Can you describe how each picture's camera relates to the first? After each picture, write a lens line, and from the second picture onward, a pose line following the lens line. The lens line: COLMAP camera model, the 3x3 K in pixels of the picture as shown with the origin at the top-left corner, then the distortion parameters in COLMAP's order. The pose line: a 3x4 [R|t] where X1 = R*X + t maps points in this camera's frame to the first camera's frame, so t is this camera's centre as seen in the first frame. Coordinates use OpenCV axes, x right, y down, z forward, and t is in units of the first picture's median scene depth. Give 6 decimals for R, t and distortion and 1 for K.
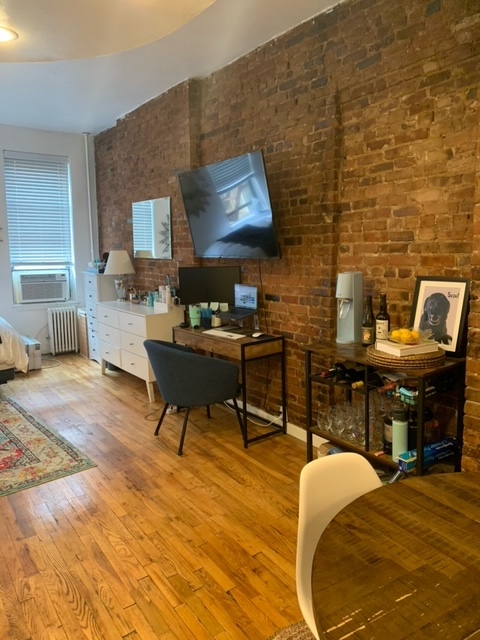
lens RADIAL K [[485.3, 0, 242.7], [0, 485.3, 318.5], [0, 0, 1]] dist [0.040659, -0.048272]
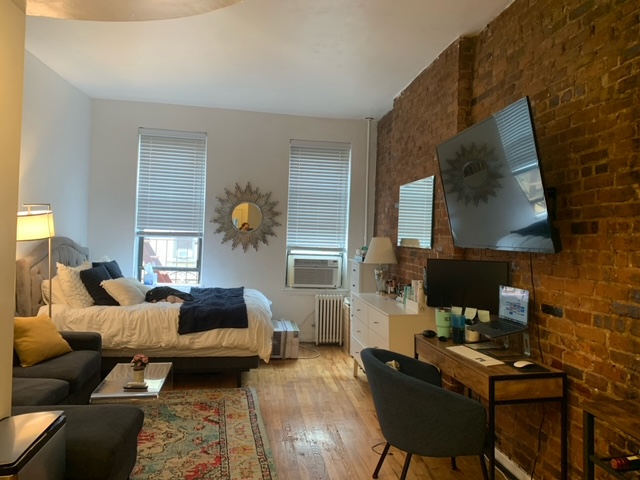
lens RADIAL K [[485.3, 0, 320.7], [0, 485.3, 233.6], [0, 0, 1]] dist [0.040659, -0.048272]
pose [[0.882945, 0.029526, -0.468548, 0.080130], [-0.102010, 0.986242, -0.130082, -0.023520], [0.458261, 0.162652, 0.873809, 0.207538]]
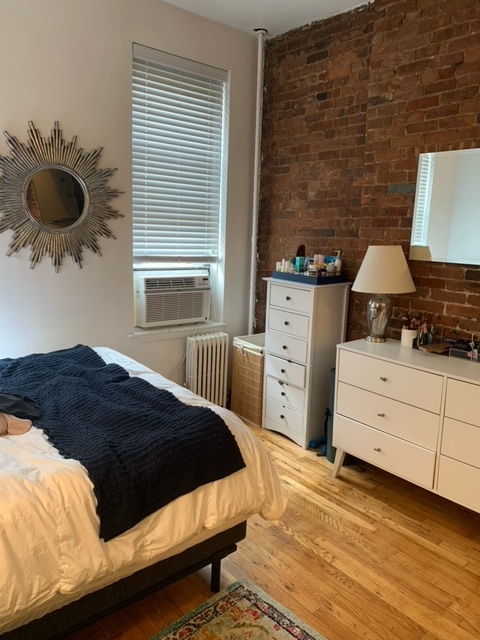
lens RADIAL K [[485.3, 0, 241.3], [0, 485.3, 316.8], [0, 0, 1]] dist [0.040659, -0.048272]
pose [[0.995318, 0.024569, 0.093478, -0.560820], [-0.027909, 0.999012, 0.034593, -0.096200], [-0.092535, -0.037040, 0.995020, 0.614777]]
